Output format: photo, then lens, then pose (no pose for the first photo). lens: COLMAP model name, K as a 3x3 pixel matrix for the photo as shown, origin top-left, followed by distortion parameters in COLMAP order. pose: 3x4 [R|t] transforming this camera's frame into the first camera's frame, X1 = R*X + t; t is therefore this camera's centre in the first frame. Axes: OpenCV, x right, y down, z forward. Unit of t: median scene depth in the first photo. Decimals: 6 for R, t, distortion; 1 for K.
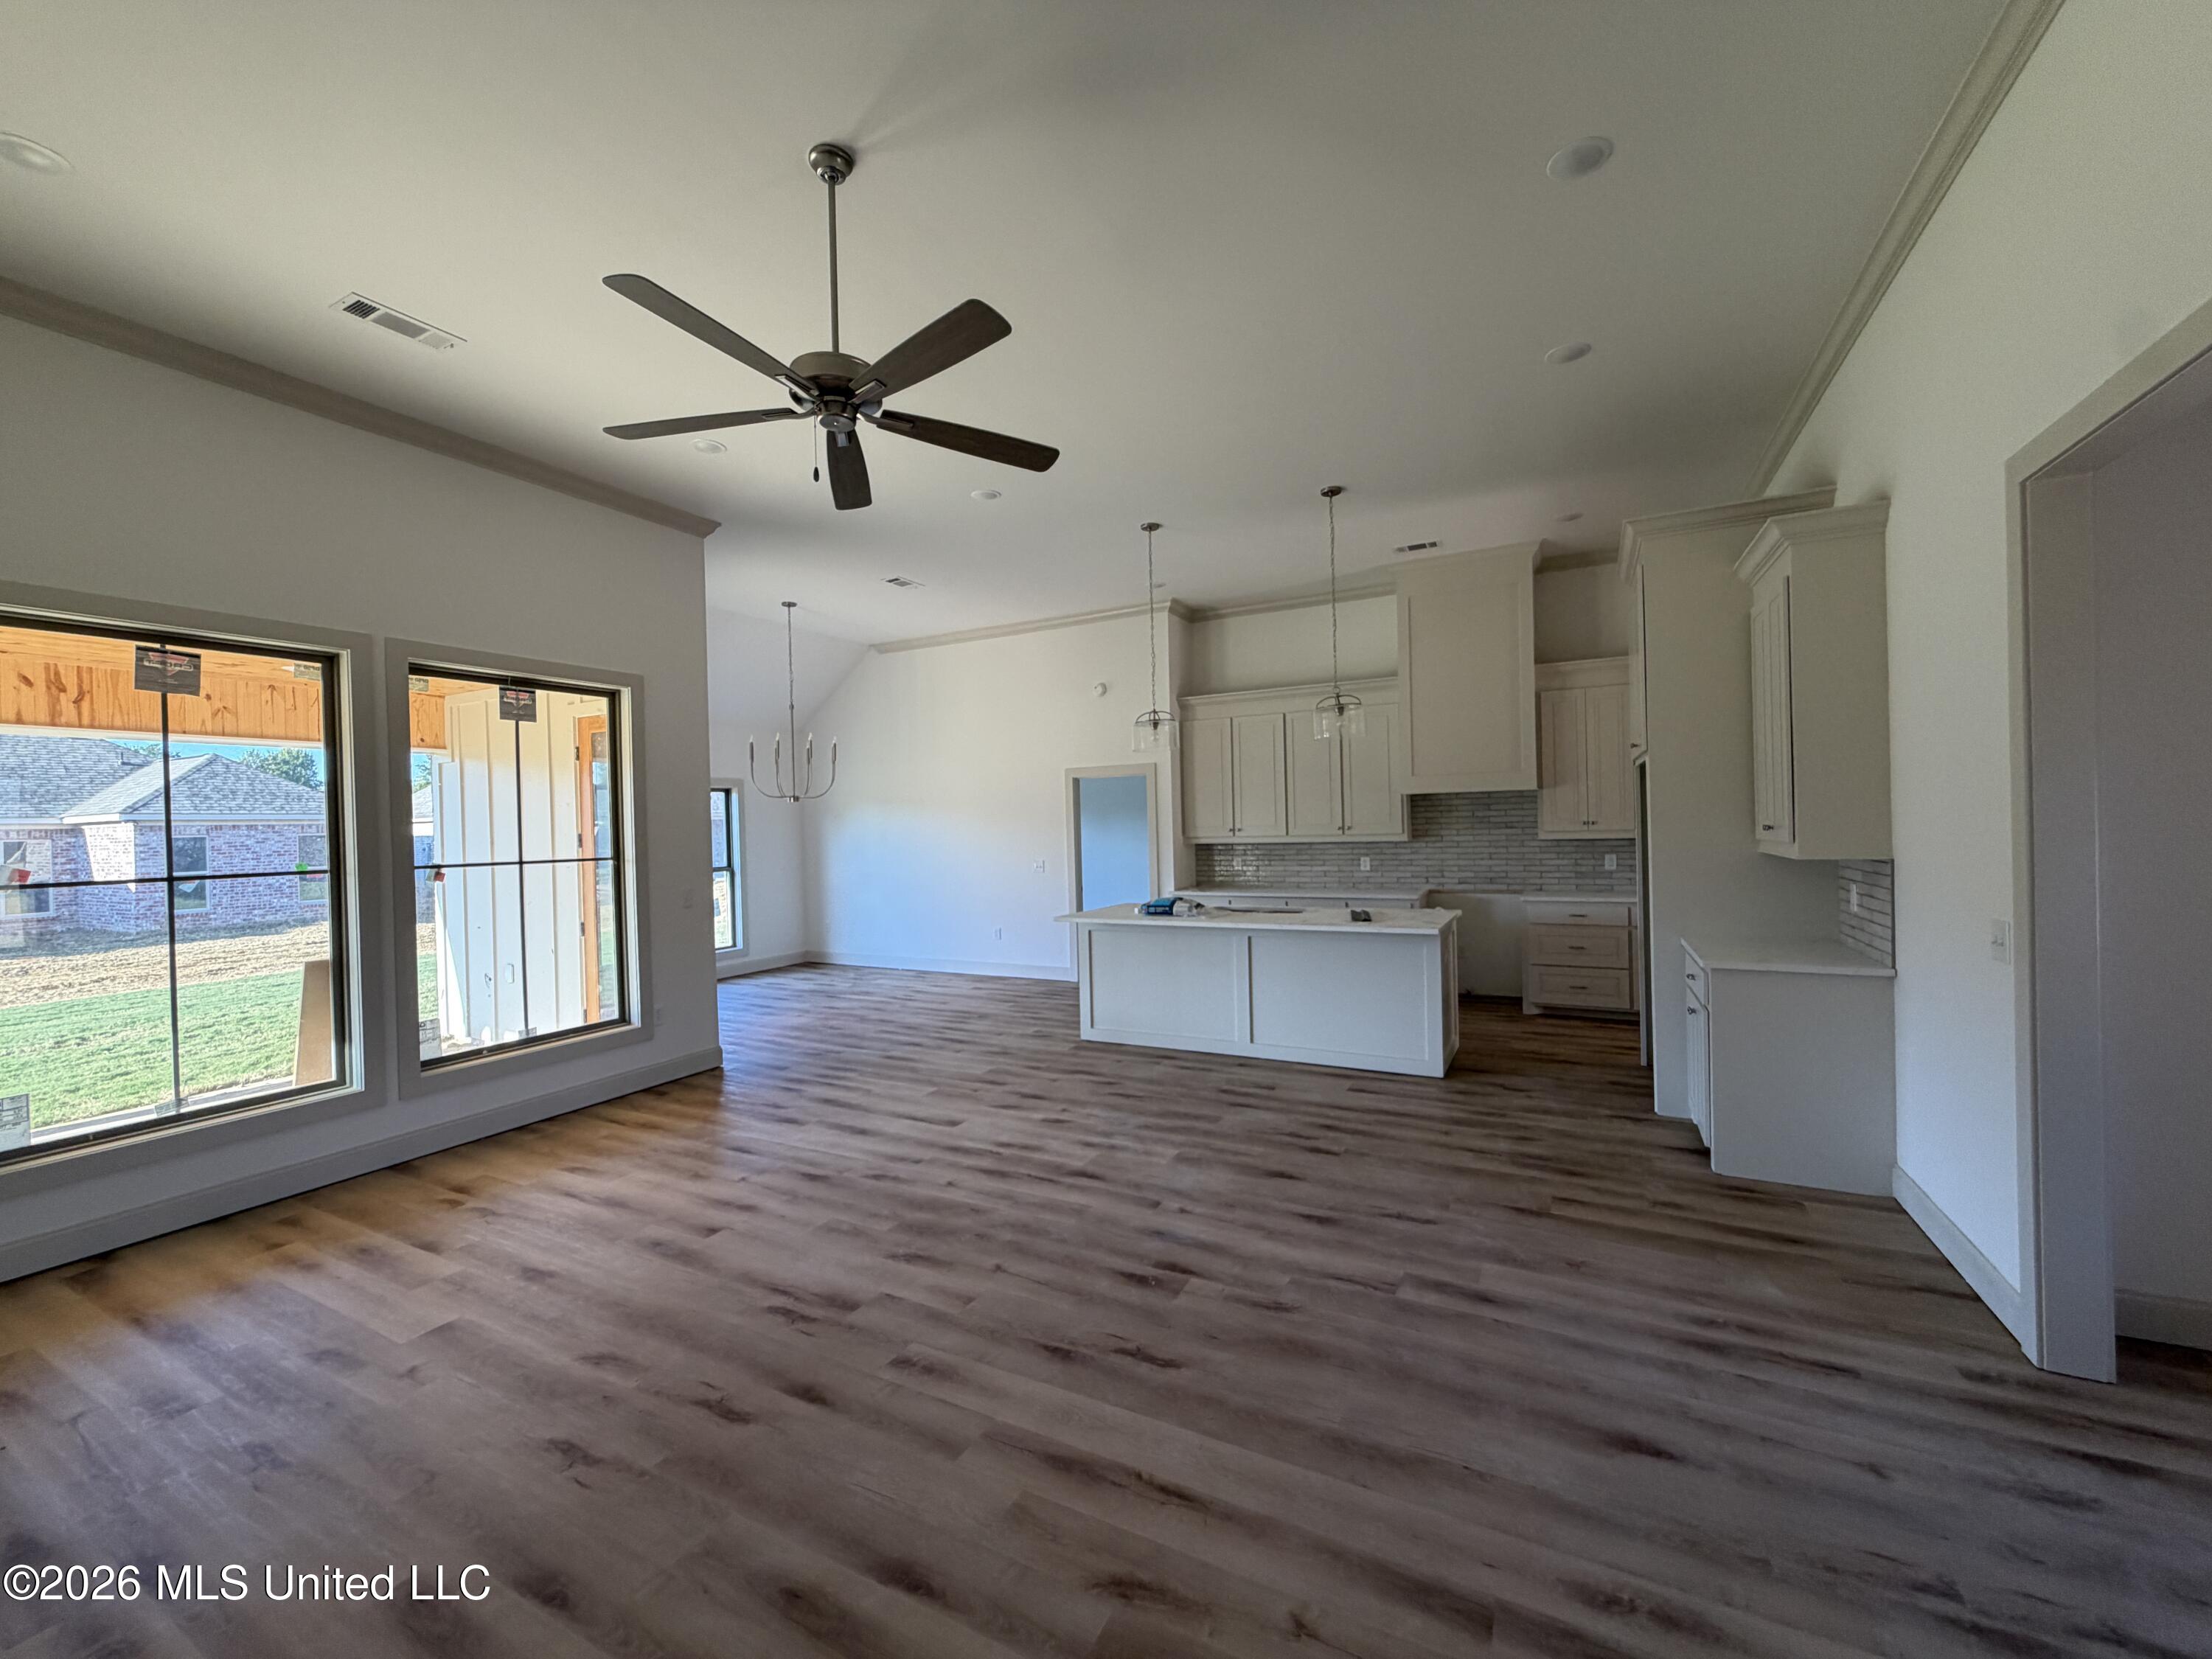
lens RADIAL K [[882.1, 0, 1099.0], [0, 882.1, 828.5], [0, 0, 1]] dist [-0.001576, -0.000421]
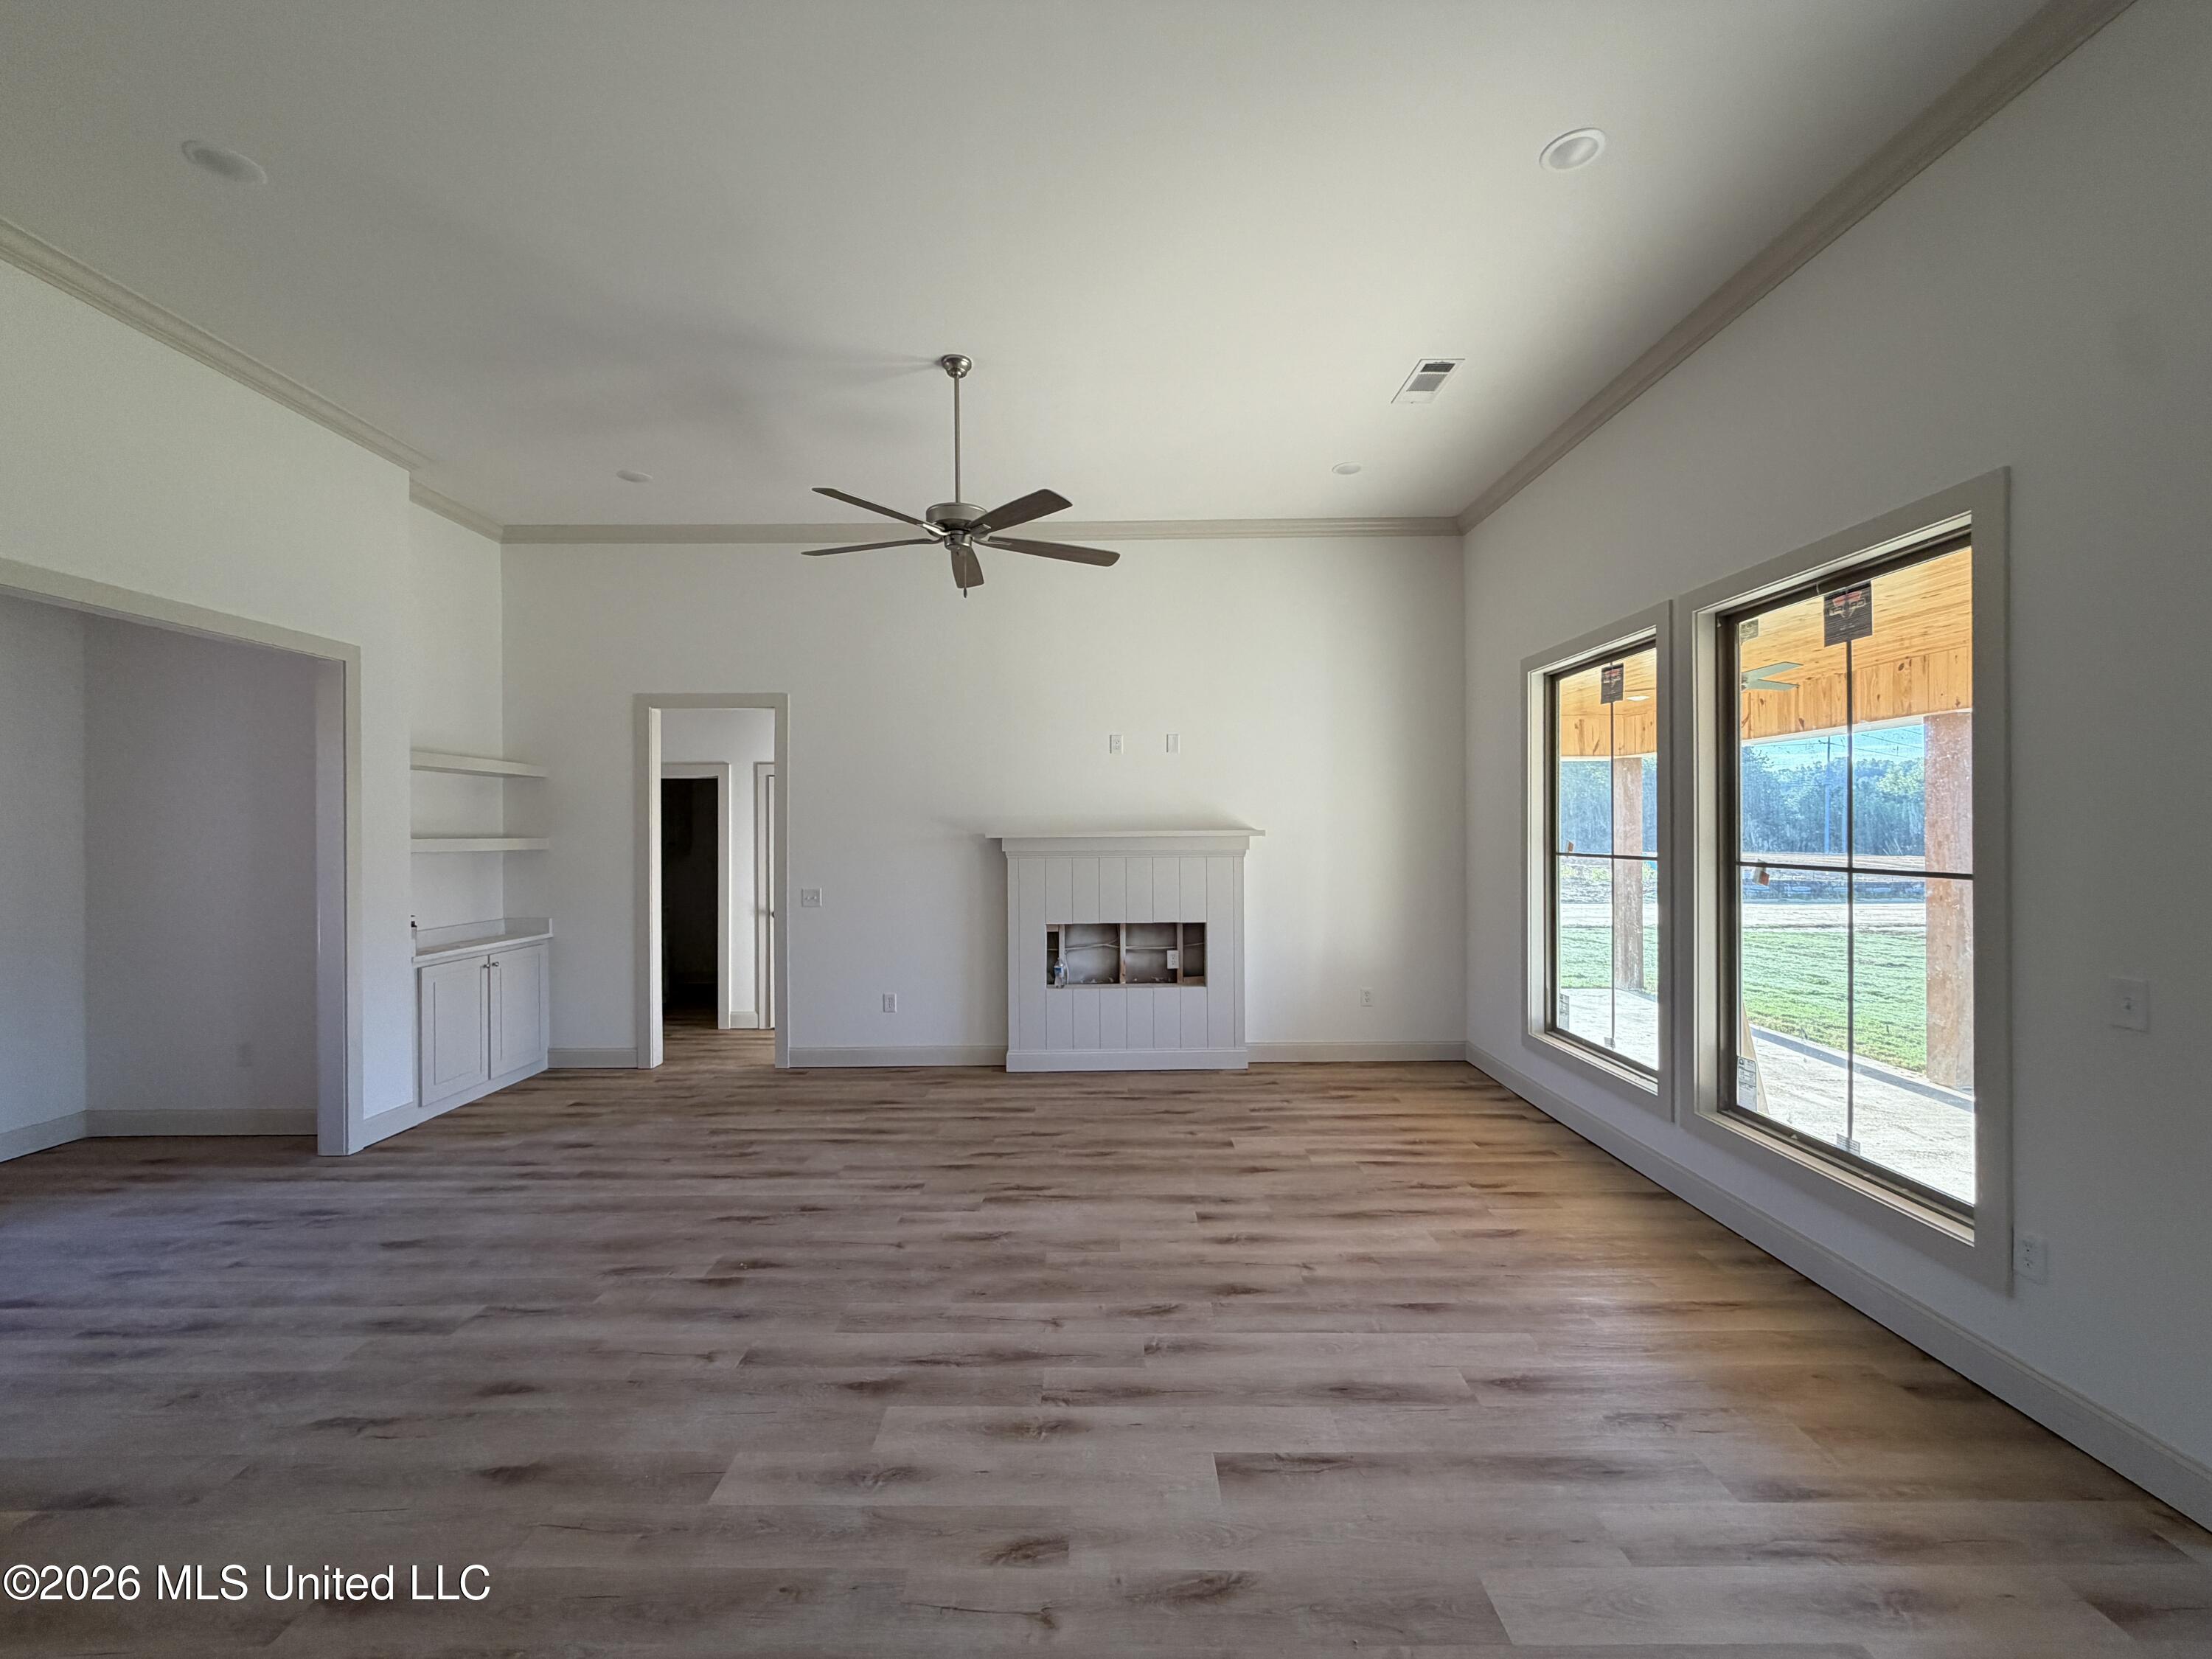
lens RADIAL K [[882.1, 0, 1099.0], [0, 882.1, 828.5], [0, 0, 1]] dist [-0.001576, -0.000421]
pose [[-0.882156, 0.029621, -0.470026, 0.119772], [0.025188, 0.999559, 0.015720, -0.015508], [0.470284, 0.002028, -0.882513, 1.536550]]
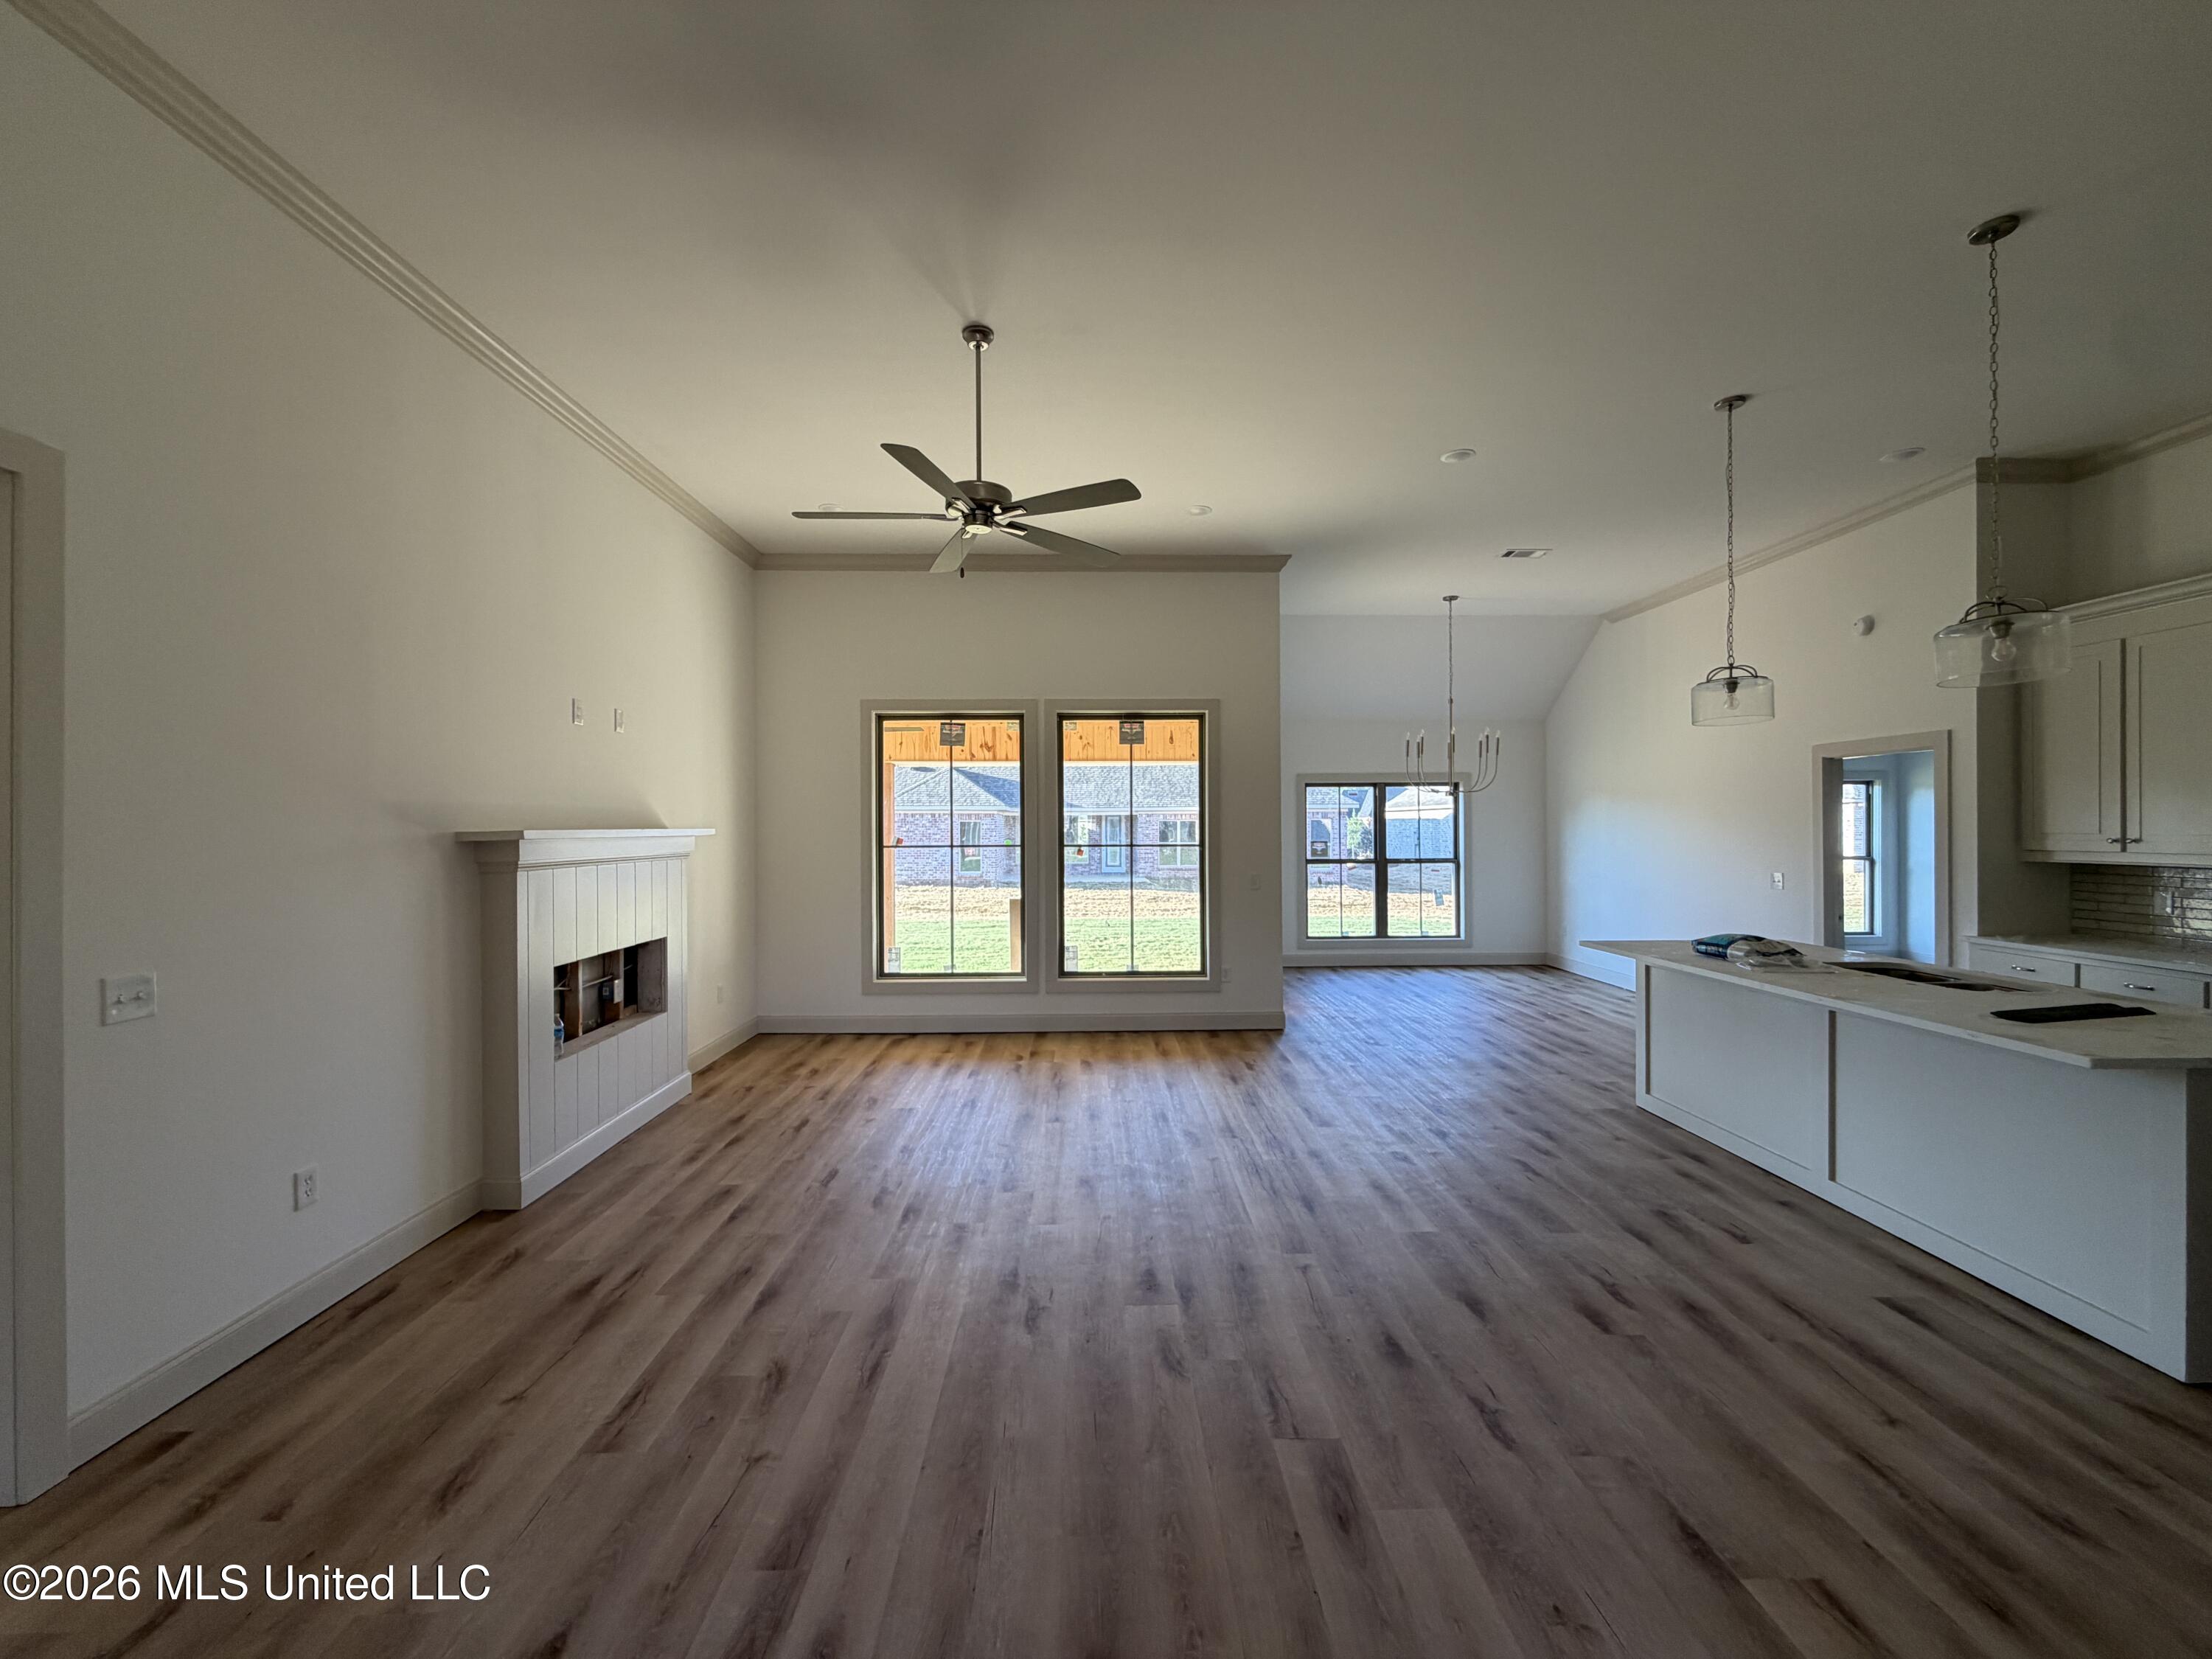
lens RADIAL K [[878.3, 0, 1101.7], [0, 878.3, 830.2], [0, 0, 1]] dist [-0.001543, -0.000166]
pose [[0.483563, 0.026428, -0.874911, 0.641423], [-0.011781, 0.999650, 0.023685, -0.021212], [0.875231, -0.001146, 0.483705, 0.335109]]
